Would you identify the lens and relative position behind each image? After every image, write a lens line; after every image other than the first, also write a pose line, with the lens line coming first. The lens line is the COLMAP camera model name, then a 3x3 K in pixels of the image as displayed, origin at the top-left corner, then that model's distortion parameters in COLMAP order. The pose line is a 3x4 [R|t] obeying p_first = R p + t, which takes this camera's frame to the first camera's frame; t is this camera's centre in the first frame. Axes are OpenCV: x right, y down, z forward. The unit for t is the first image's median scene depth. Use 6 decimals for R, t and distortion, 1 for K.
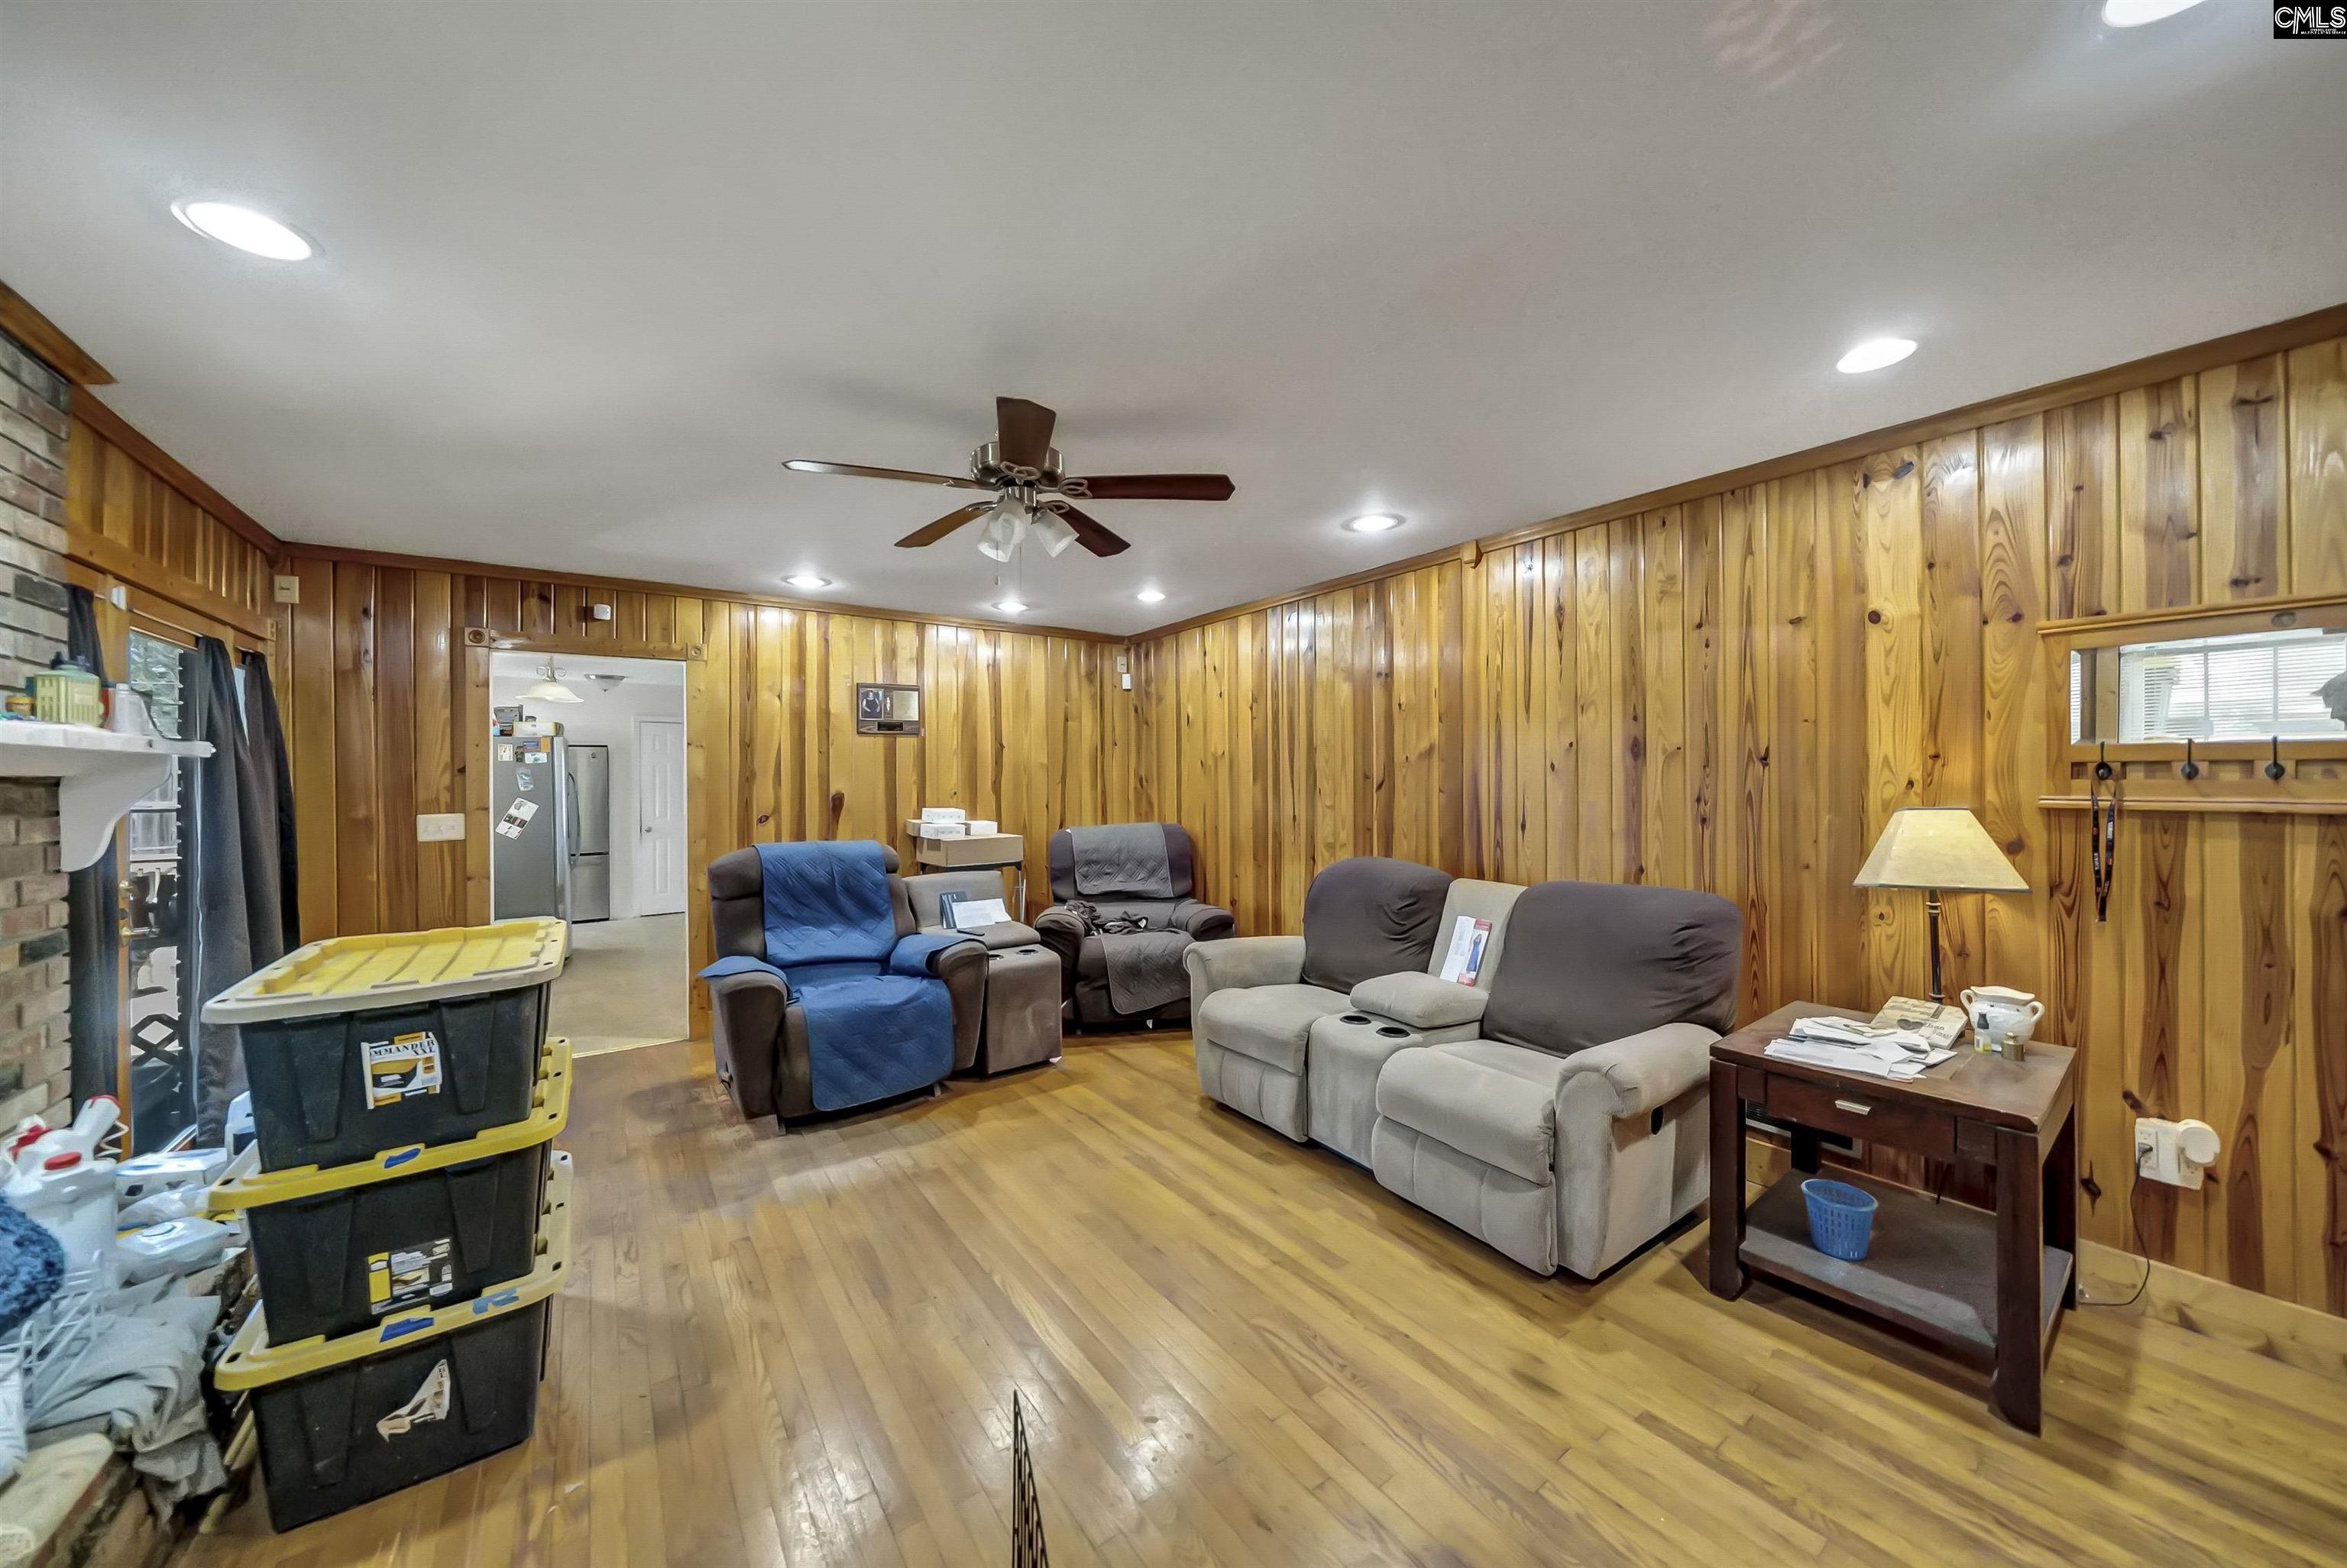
lens RADIAL K [[814.3, 0, 1148.8], [0, 814.3, 779.0], [0, 0, 1]] dist [-0.002301, -0.000043]
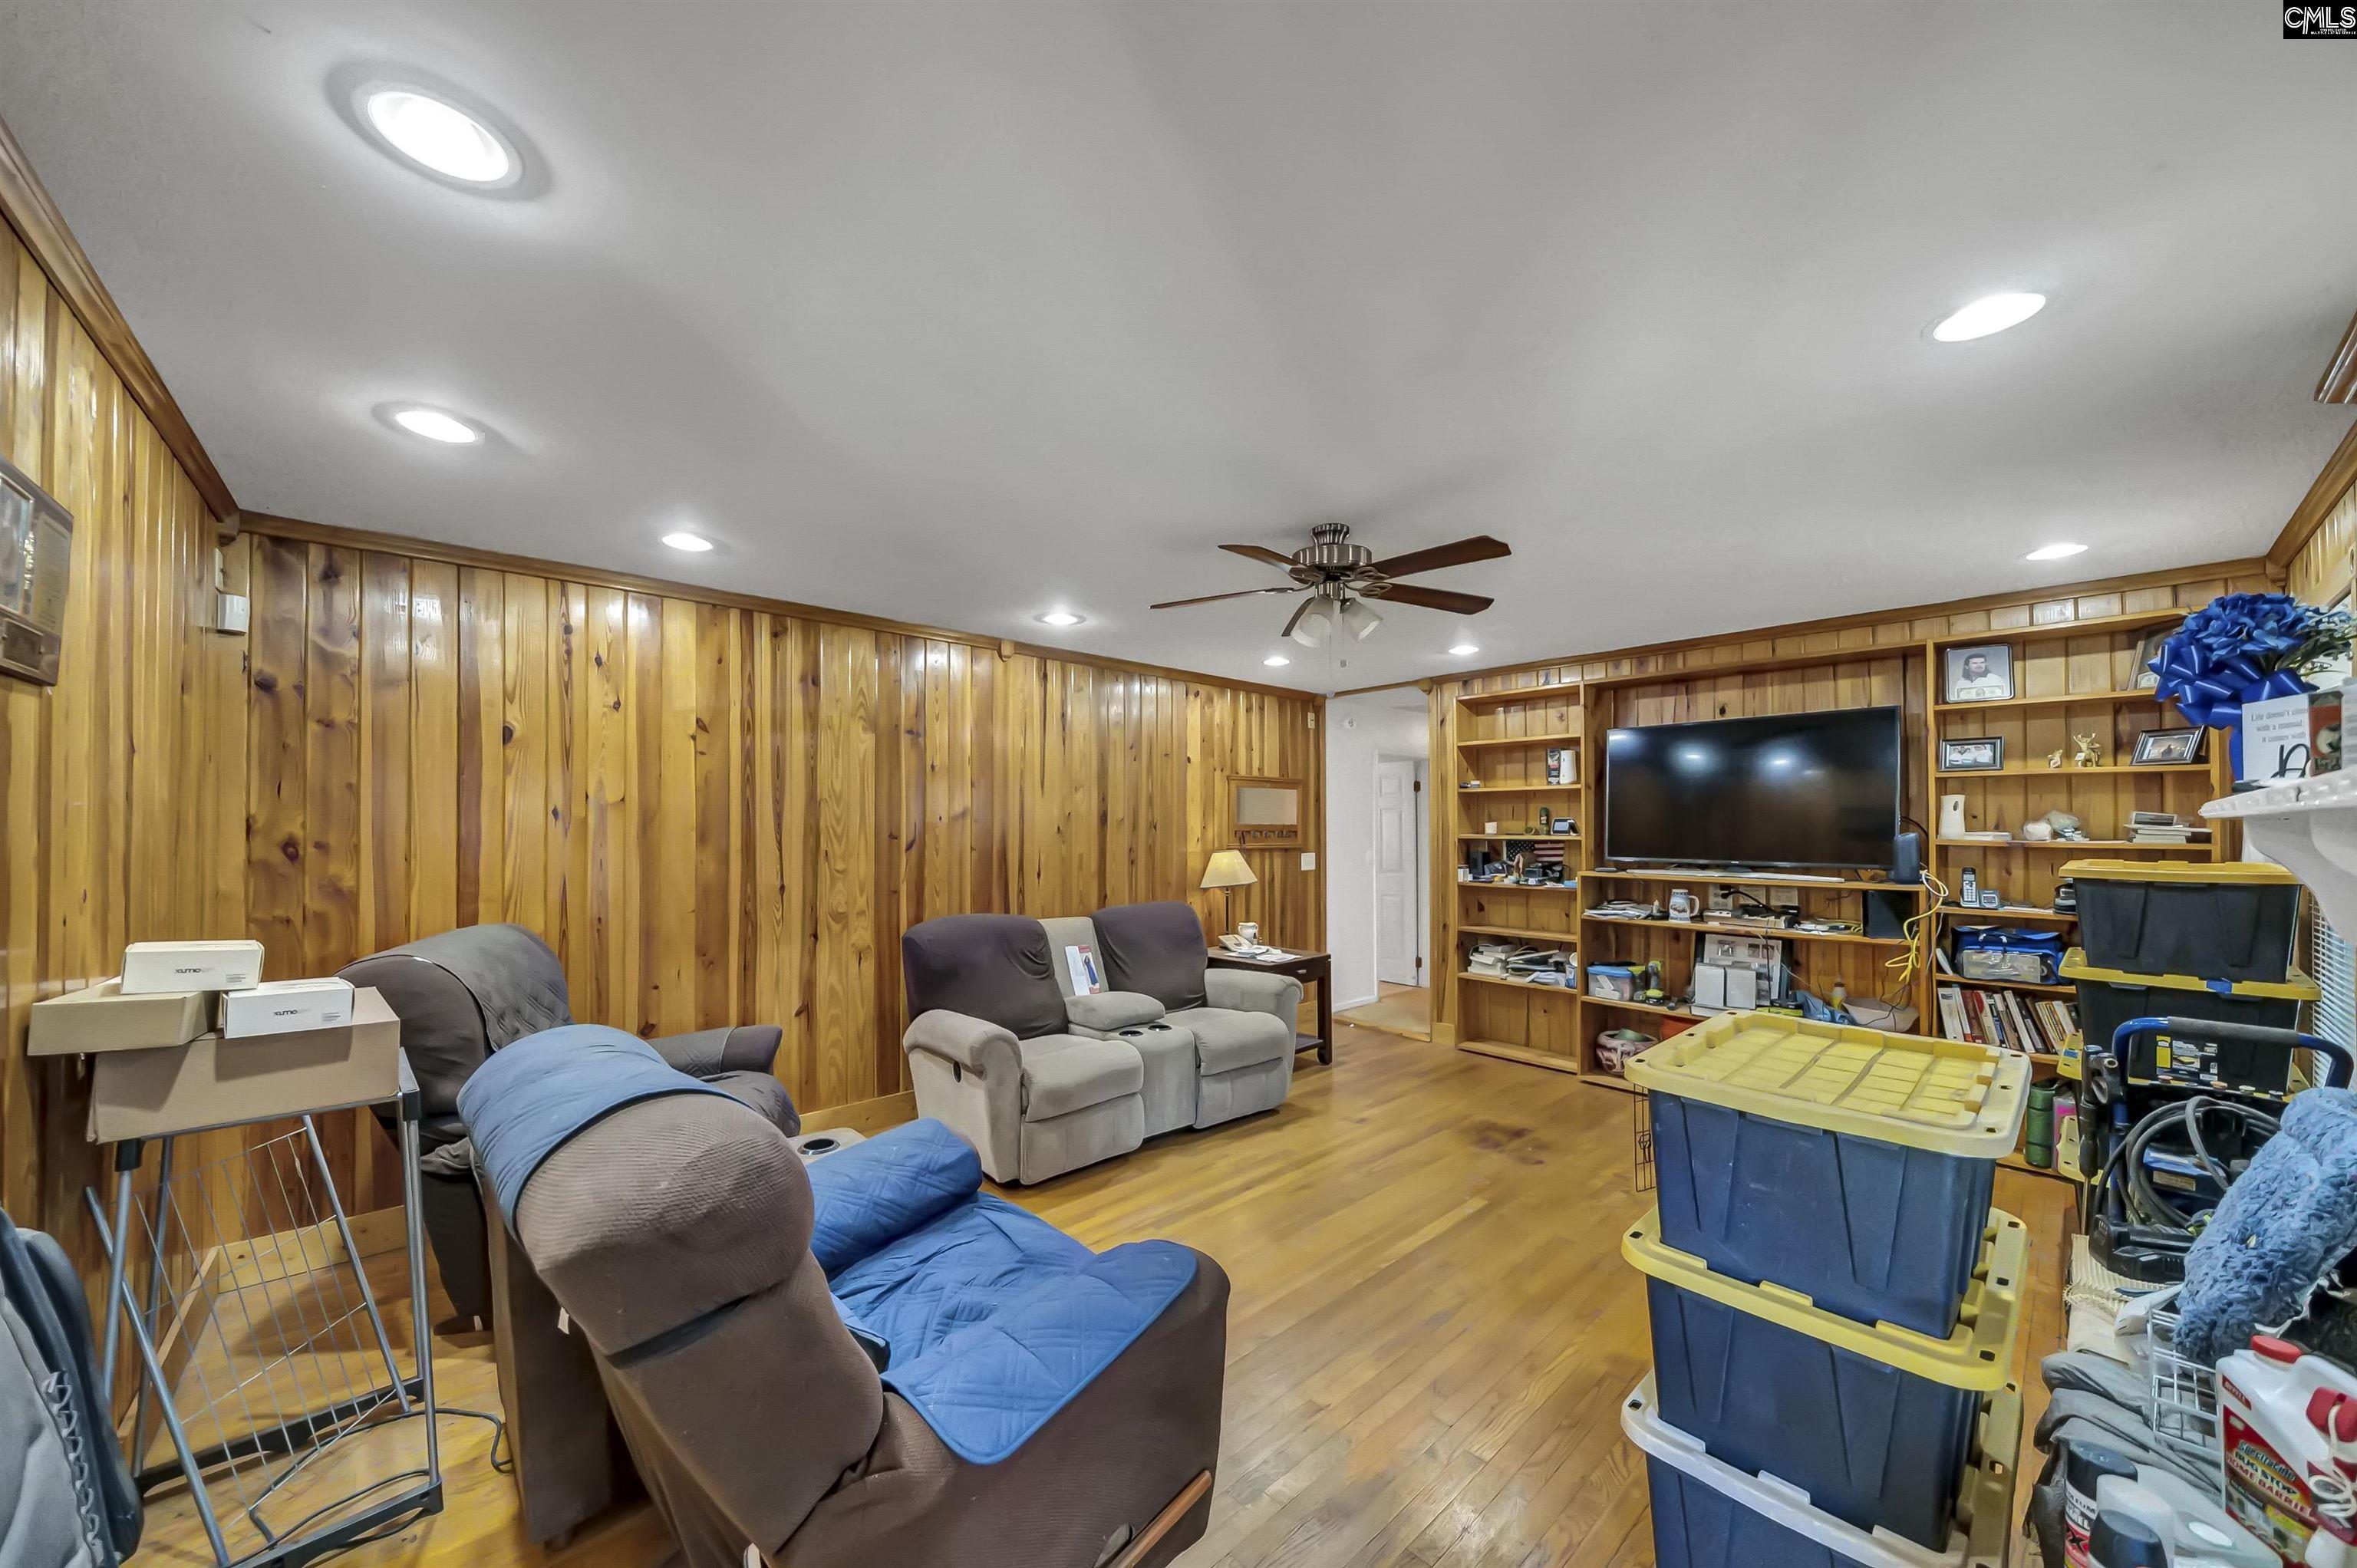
lens RADIAL K [[828.7, 0, 1187.1], [0, 828.7, 819.3], [0, 0, 1]] dist [-0.000468, 0.000004]
pose [[-0.134187, 0.009039, 0.990915, -0.767688], [-0.005590, 0.999936, -0.009878, -0.016673], [-0.990940, -0.006865, -0.134128, 0.815751]]
